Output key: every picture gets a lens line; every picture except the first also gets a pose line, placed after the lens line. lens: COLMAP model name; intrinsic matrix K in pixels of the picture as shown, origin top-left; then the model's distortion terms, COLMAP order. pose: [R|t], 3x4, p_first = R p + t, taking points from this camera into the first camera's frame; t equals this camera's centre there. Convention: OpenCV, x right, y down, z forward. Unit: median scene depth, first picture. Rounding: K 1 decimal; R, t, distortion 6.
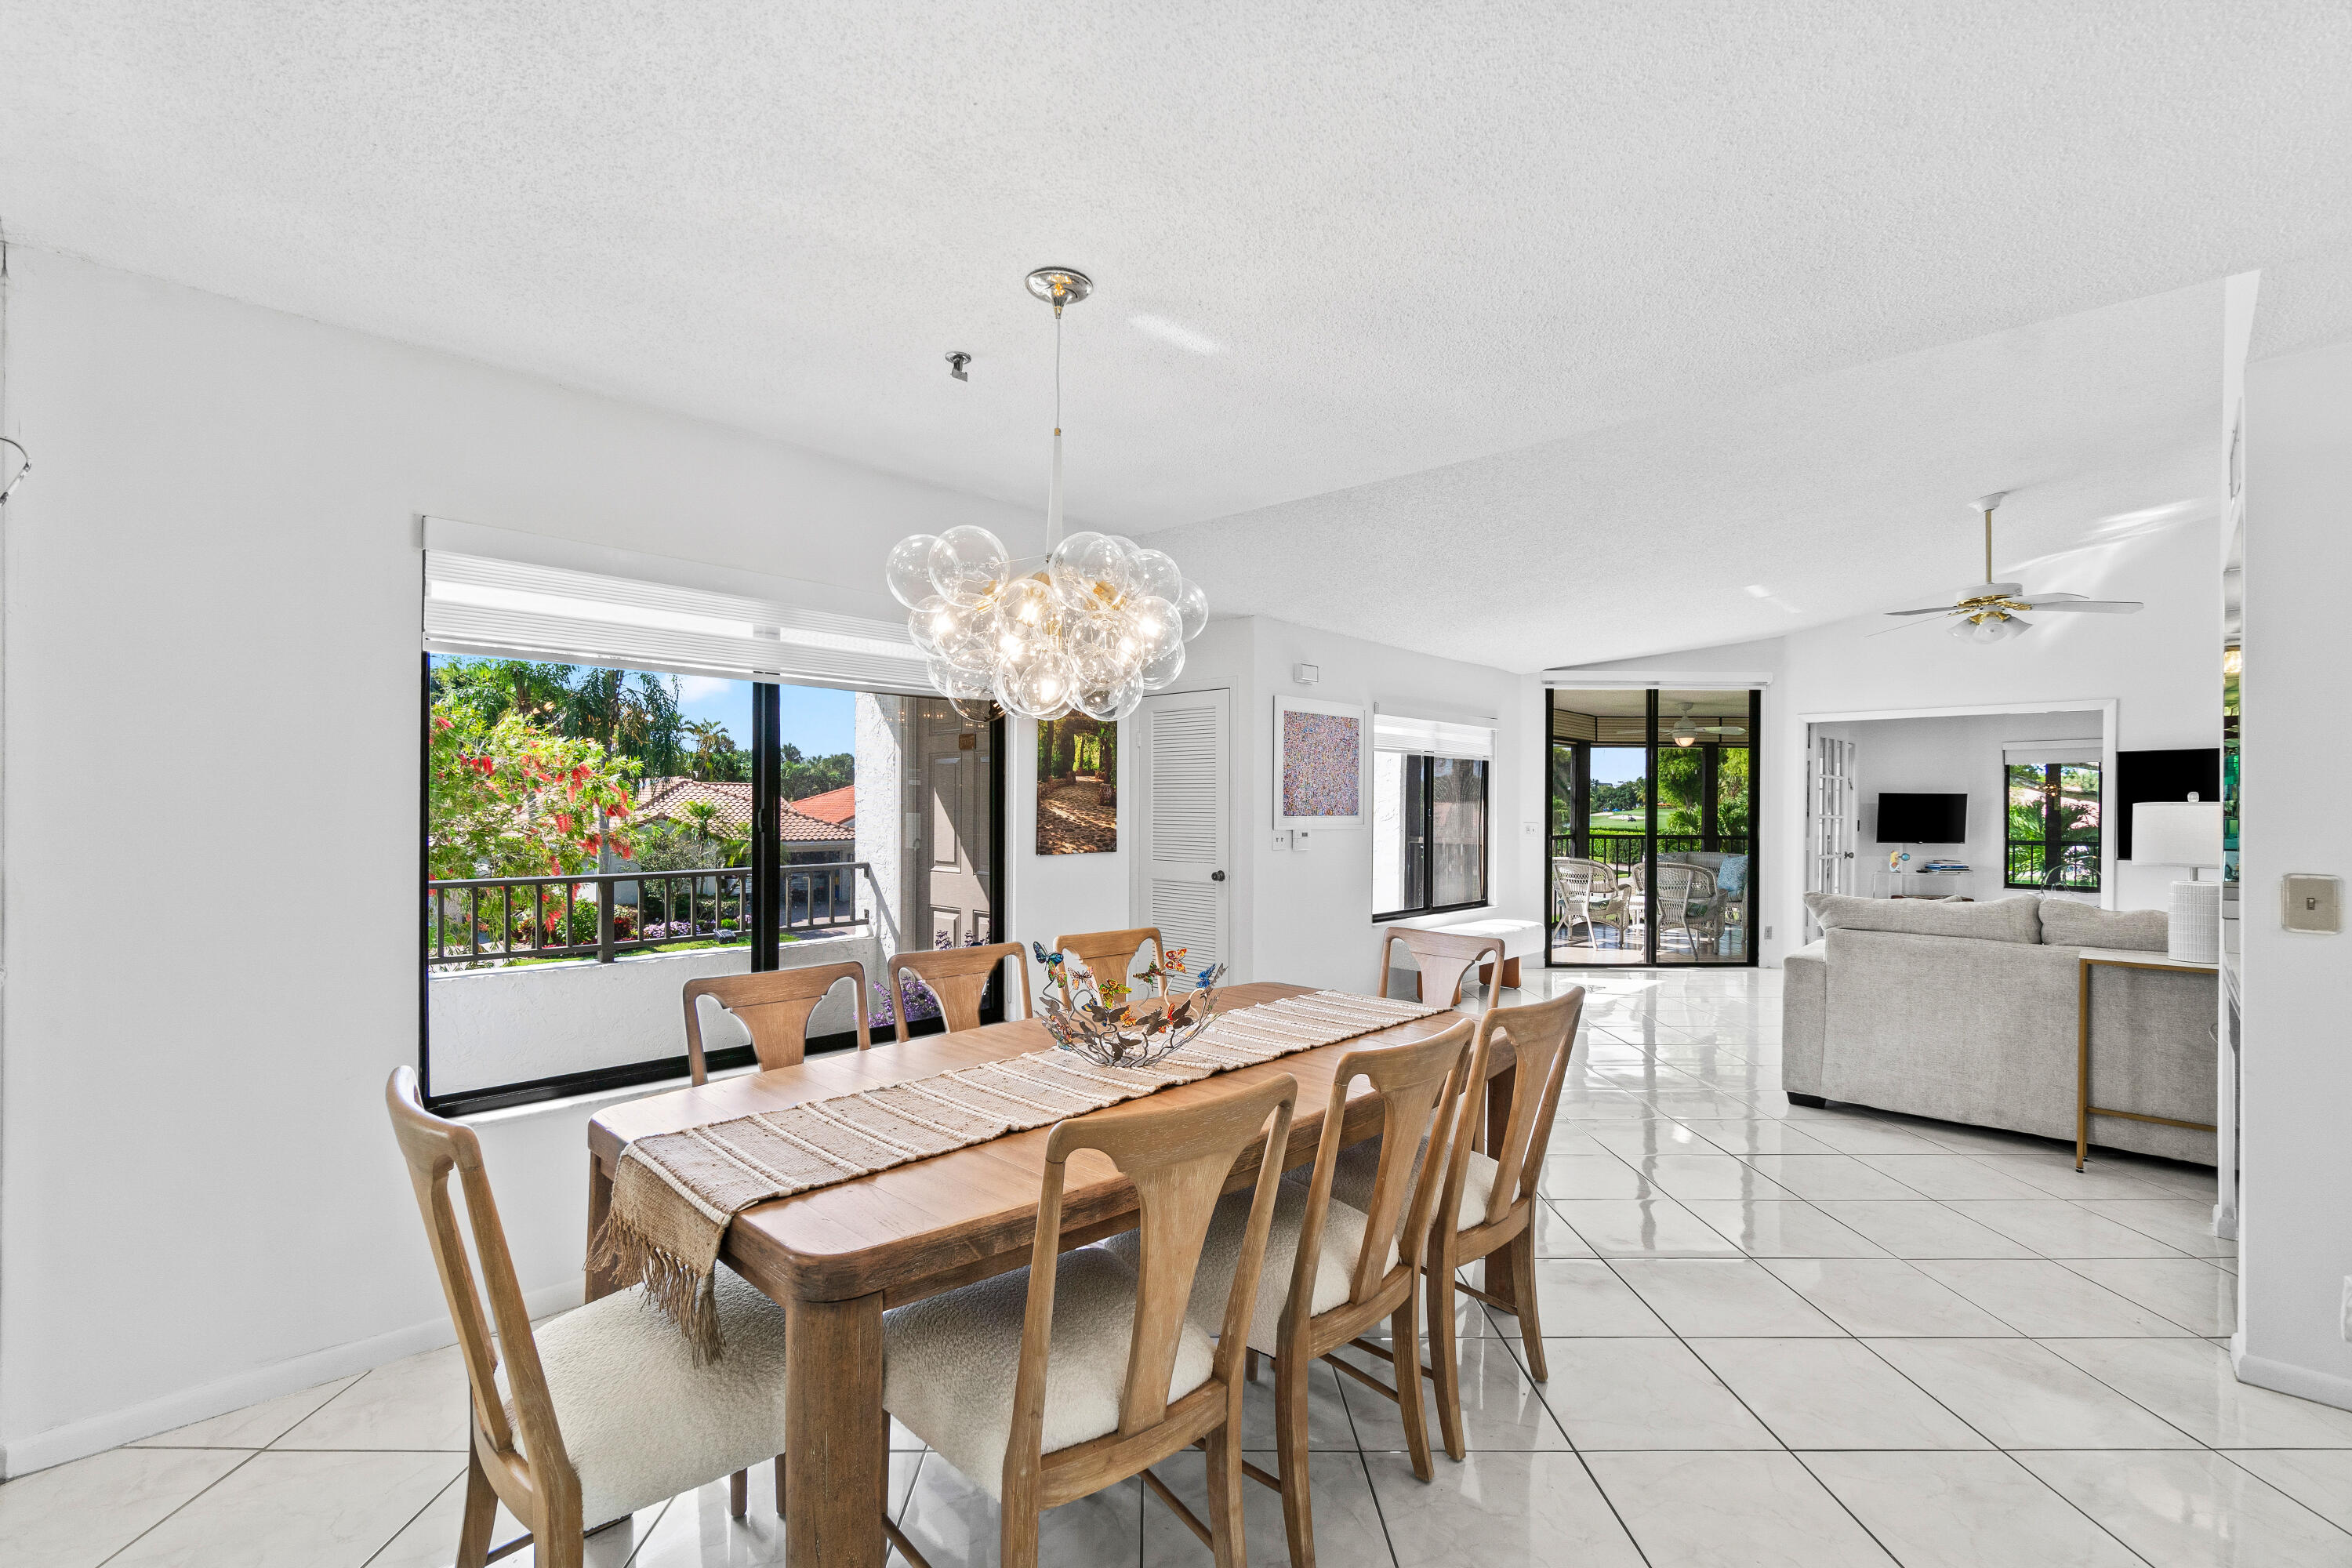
lens RADIAL K [[1015.2, 0, 1169.0], [0, 1015.2, 794.7], [0, 0, 1]] dist [-0.001083, 0.000675]
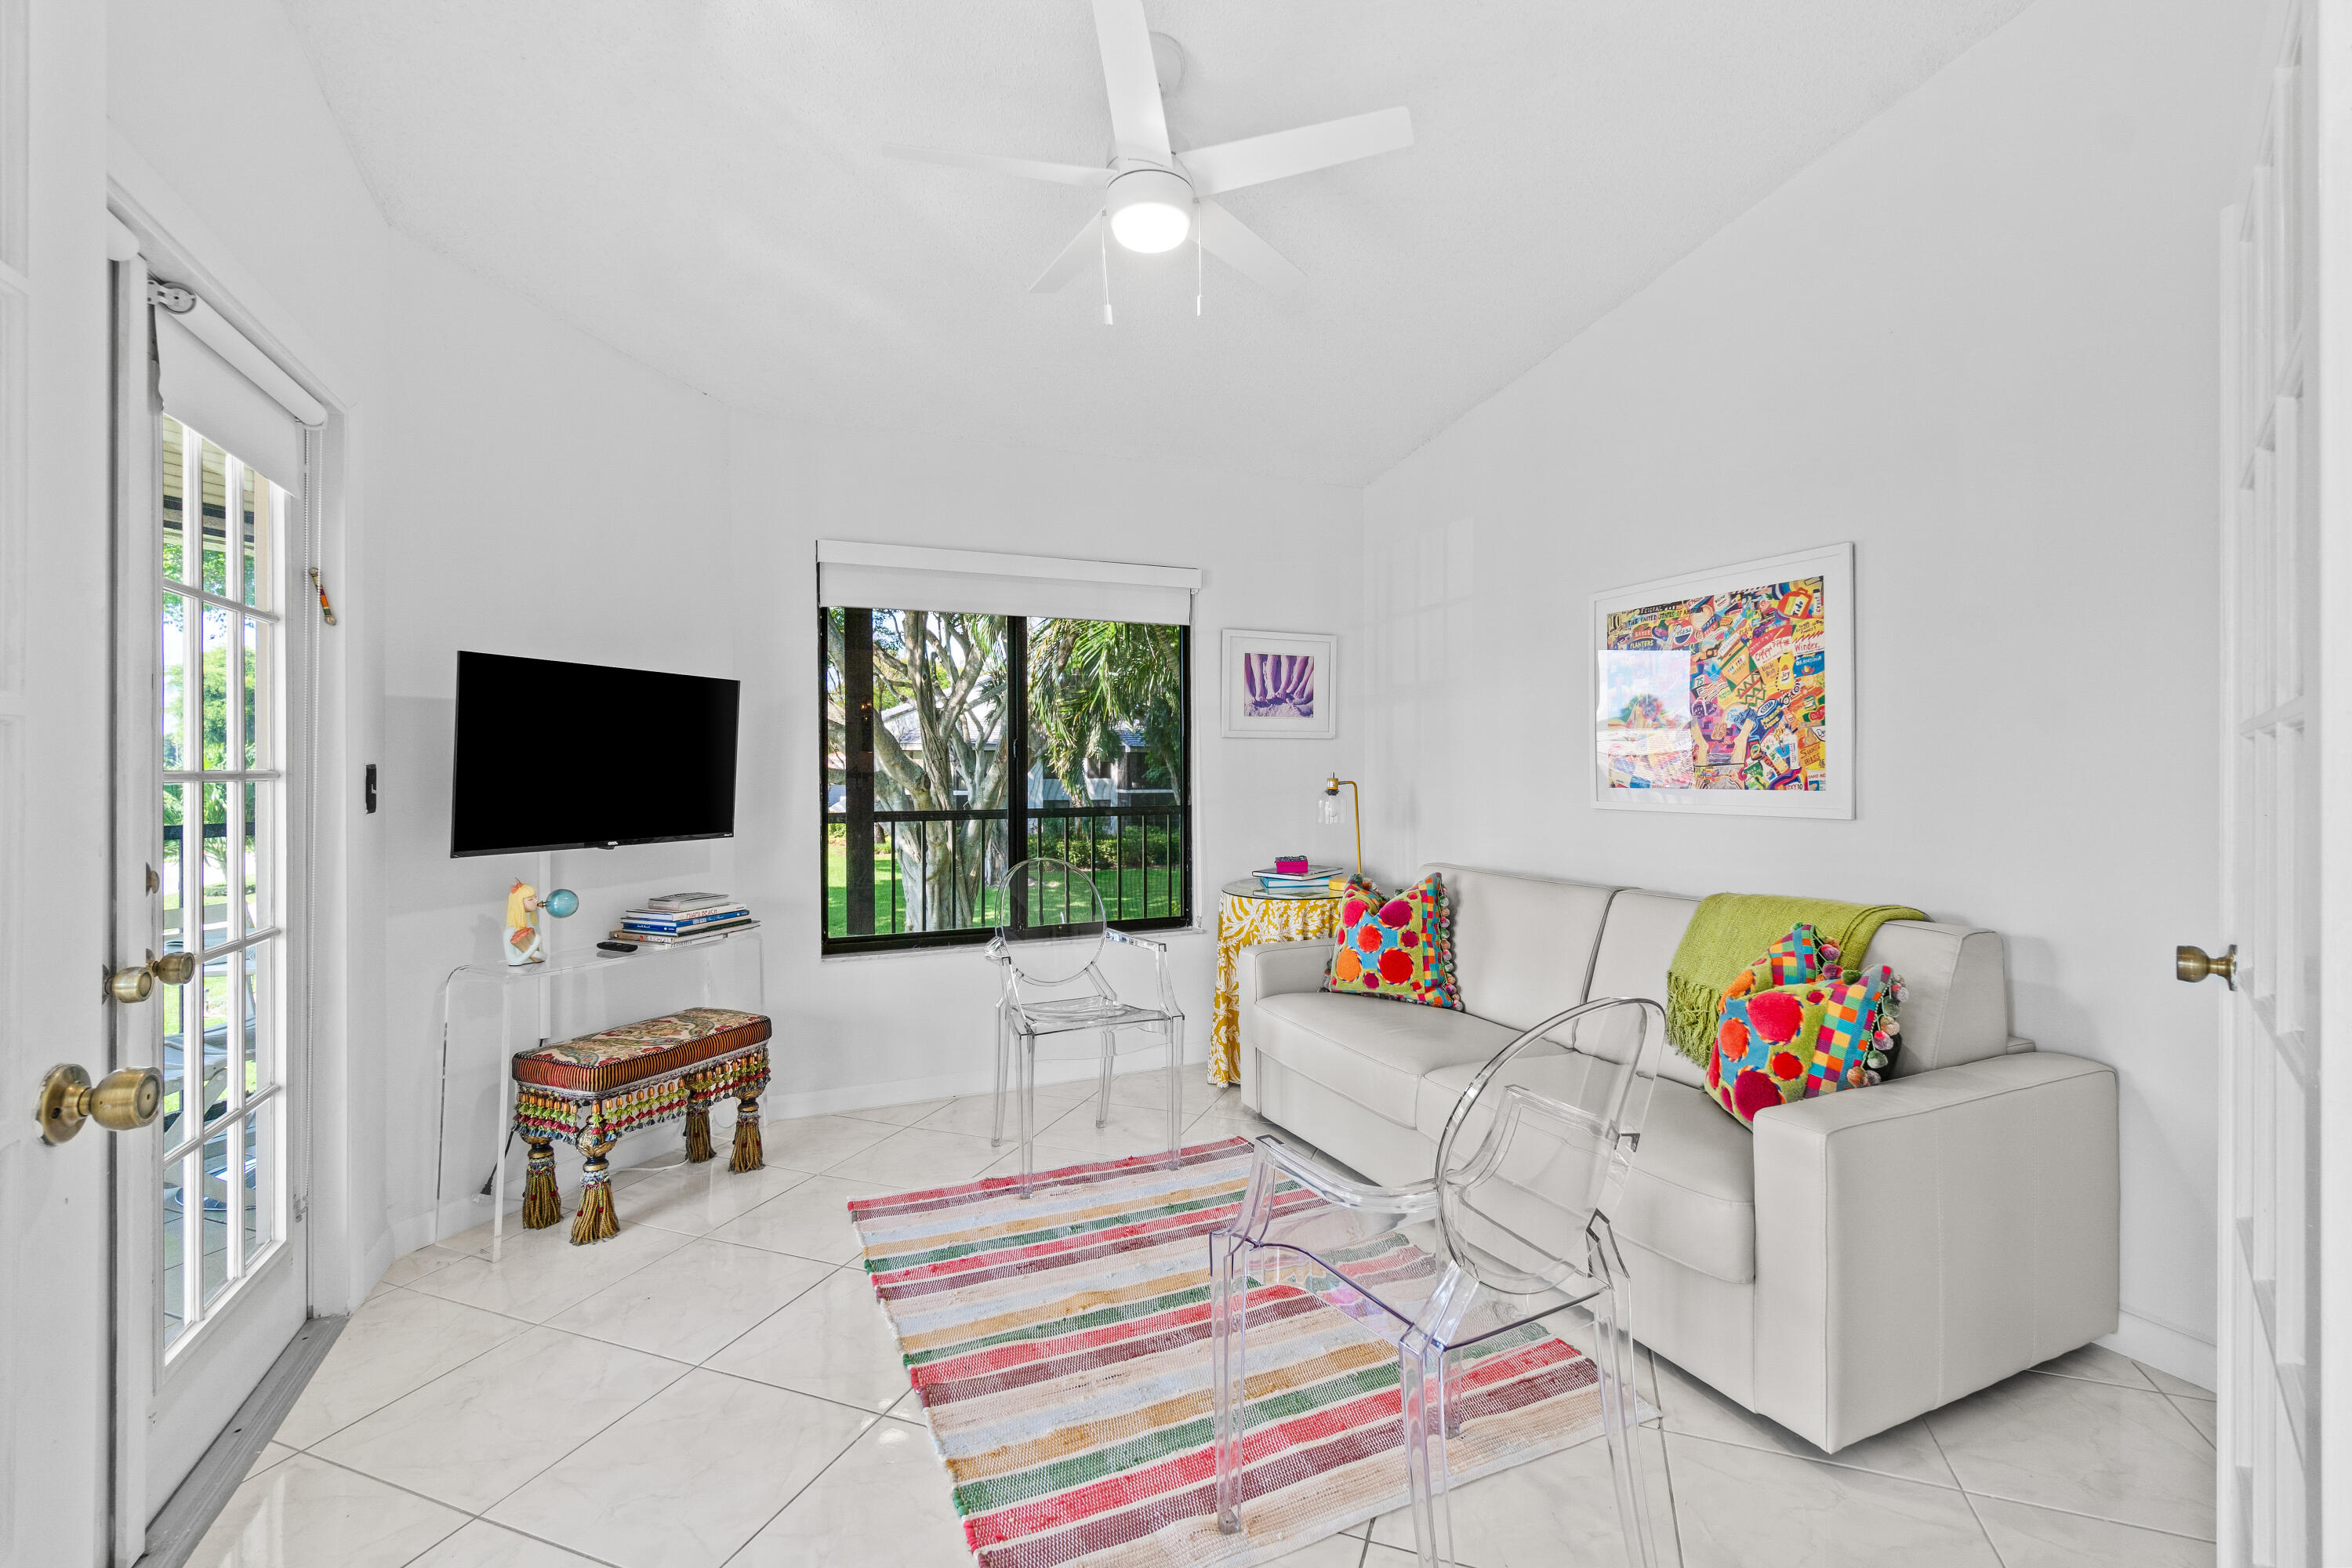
lens RADIAL K [[1015.2, 0, 1169.9], [0, 1015.2, 779.3], [0, 0, 1]] dist [-0.001083, 0.000675]
pose [[0.365913, -0.016584, 0.930501, 0.536595], [0.008923, 0.999858, 0.014311, 0.026794], [-0.930606, 0.003067, 0.366009, 0.753370]]
